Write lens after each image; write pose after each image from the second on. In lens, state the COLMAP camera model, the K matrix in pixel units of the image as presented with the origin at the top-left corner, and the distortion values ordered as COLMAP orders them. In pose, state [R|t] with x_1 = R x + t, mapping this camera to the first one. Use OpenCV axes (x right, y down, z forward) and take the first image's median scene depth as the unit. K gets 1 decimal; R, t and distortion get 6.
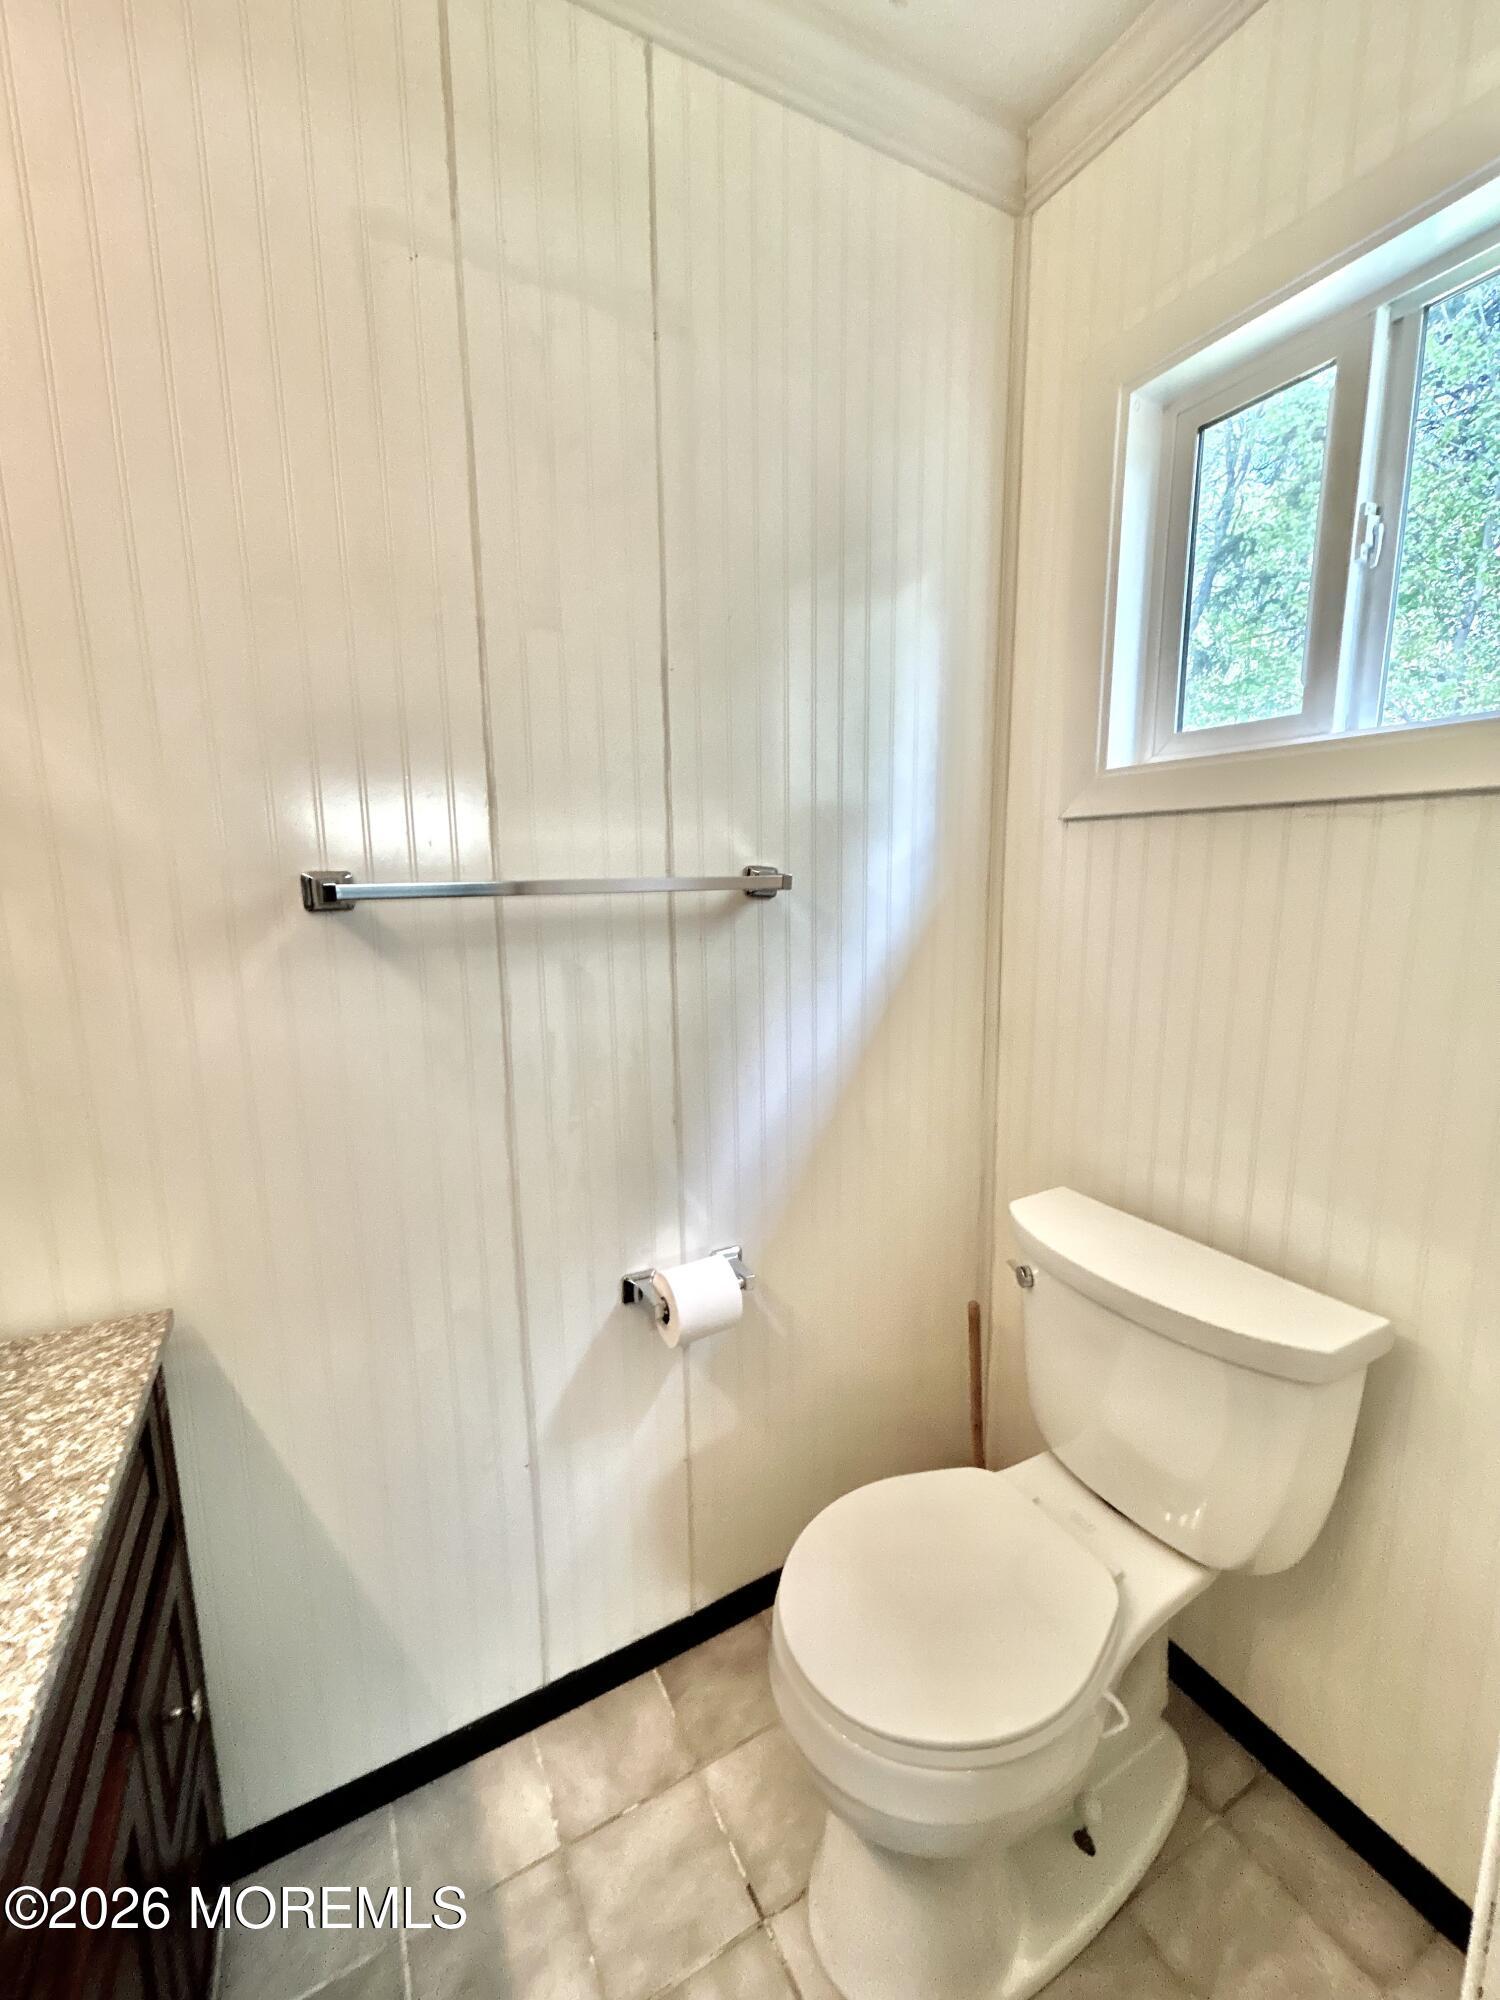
lens RADIAL K [[808.6, 0, 754.9], [0, 808.6, 1002.2], [0, 0, 1]] dist [0.000984, -0.000177]
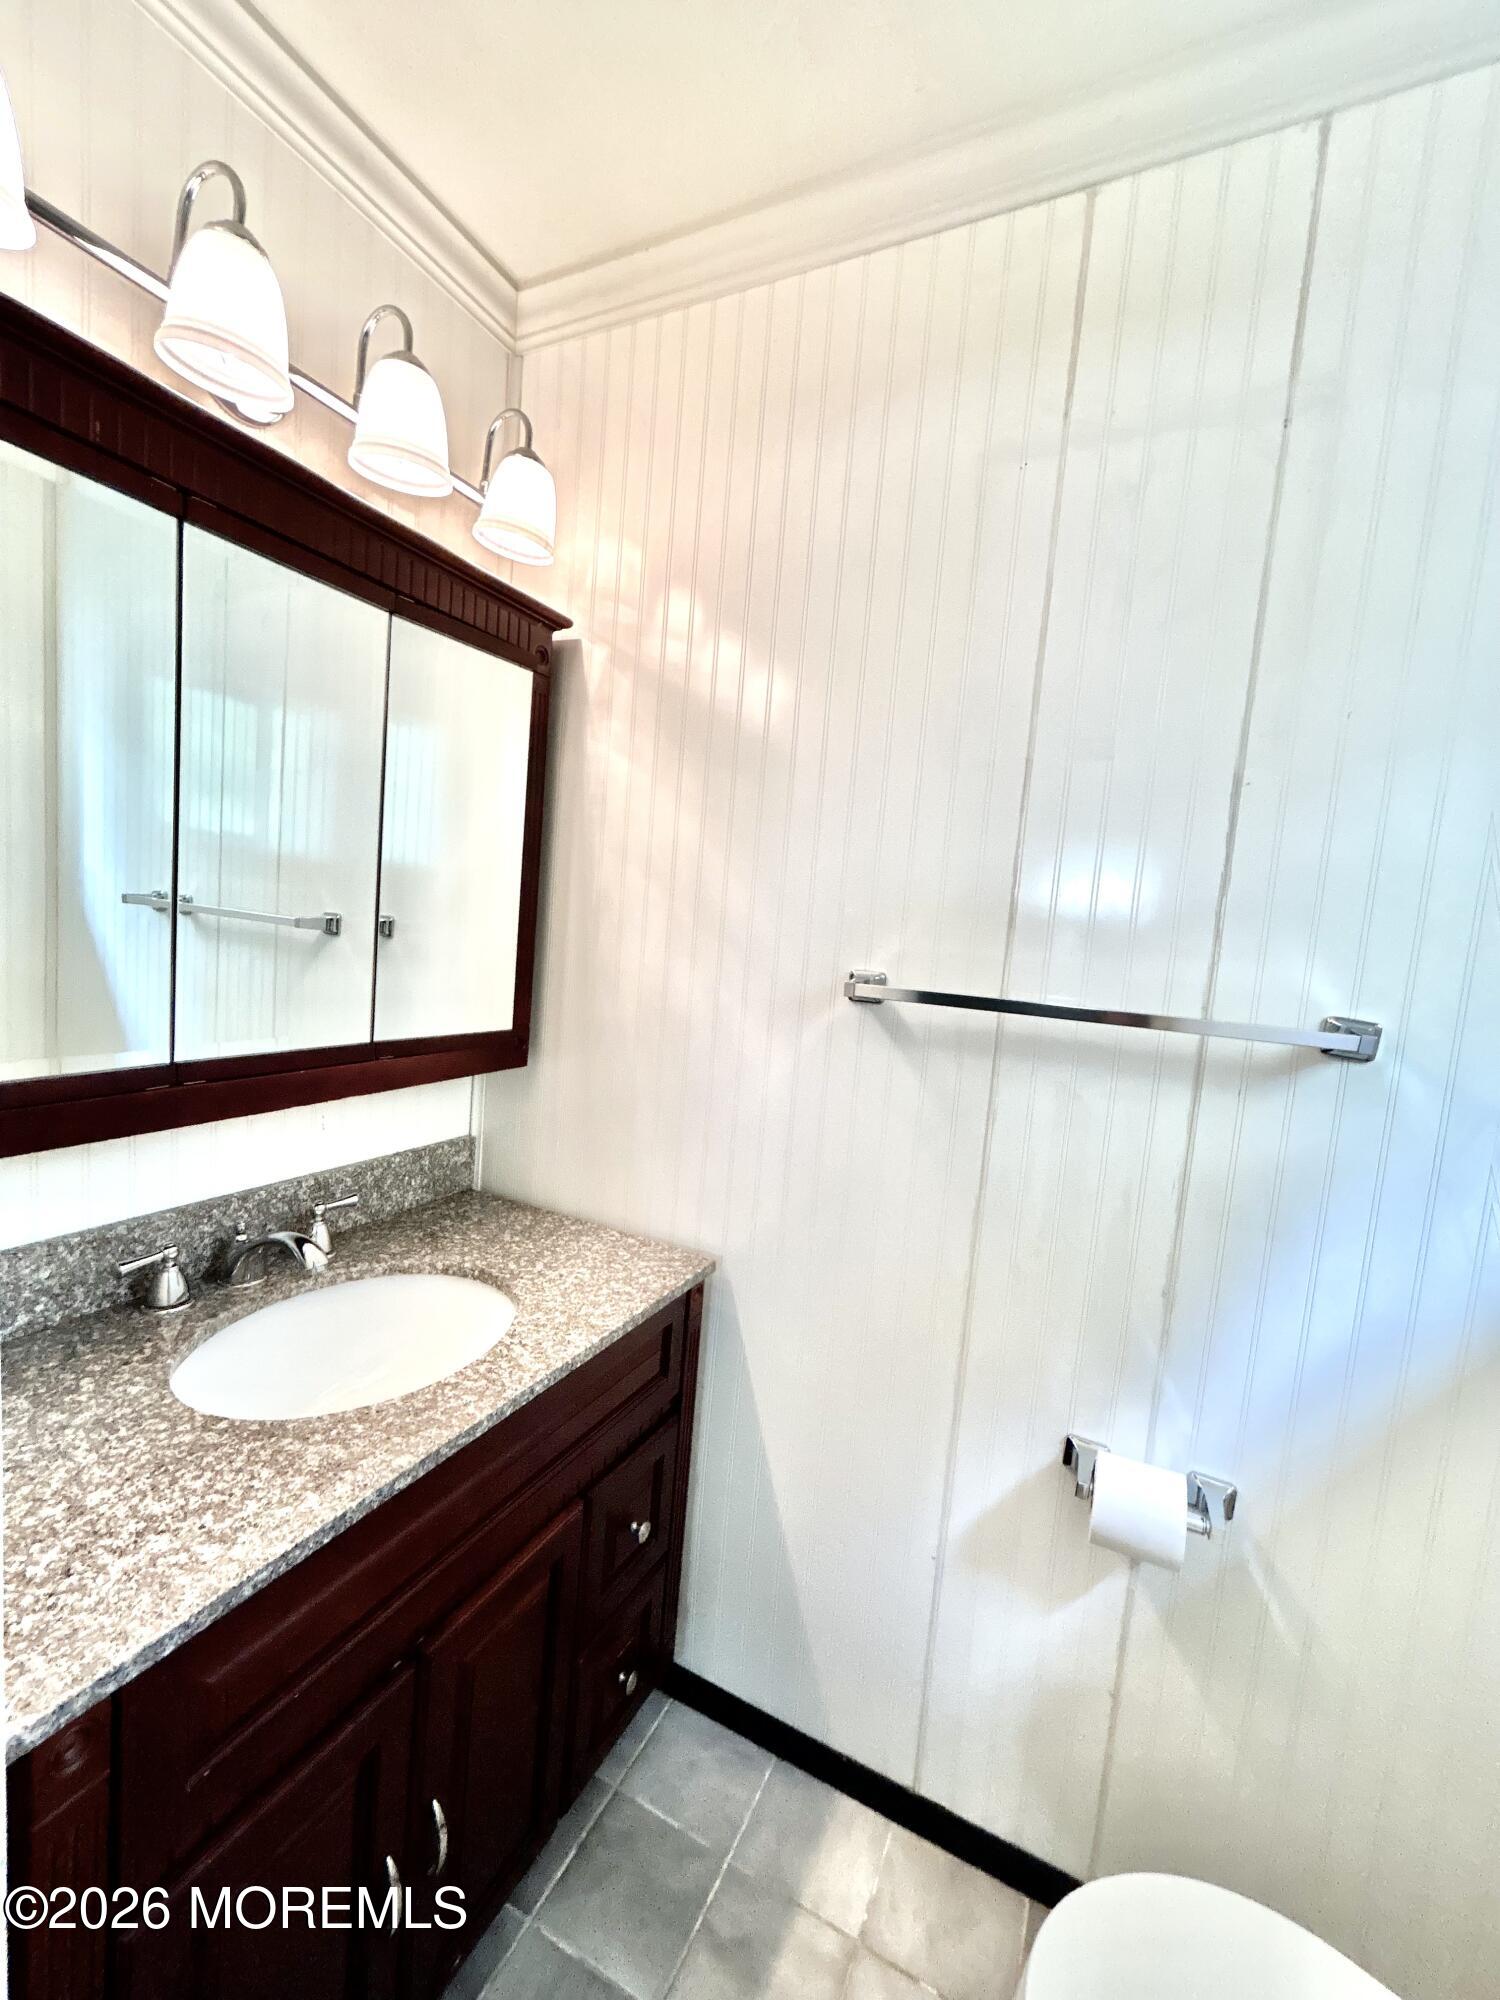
lens RADIAL K [[808.6, 0, 755.5], [0, 808.6, 999.5], [0, 0, 1]] dist [0.000984, -0.000177]
pose [[0.570512, 0.133853, -0.810308, 0.342315], [-0.211742, 0.977248, 0.012349, -0.086545], [0.793525, 0.164531, 0.585874, 0.113554]]
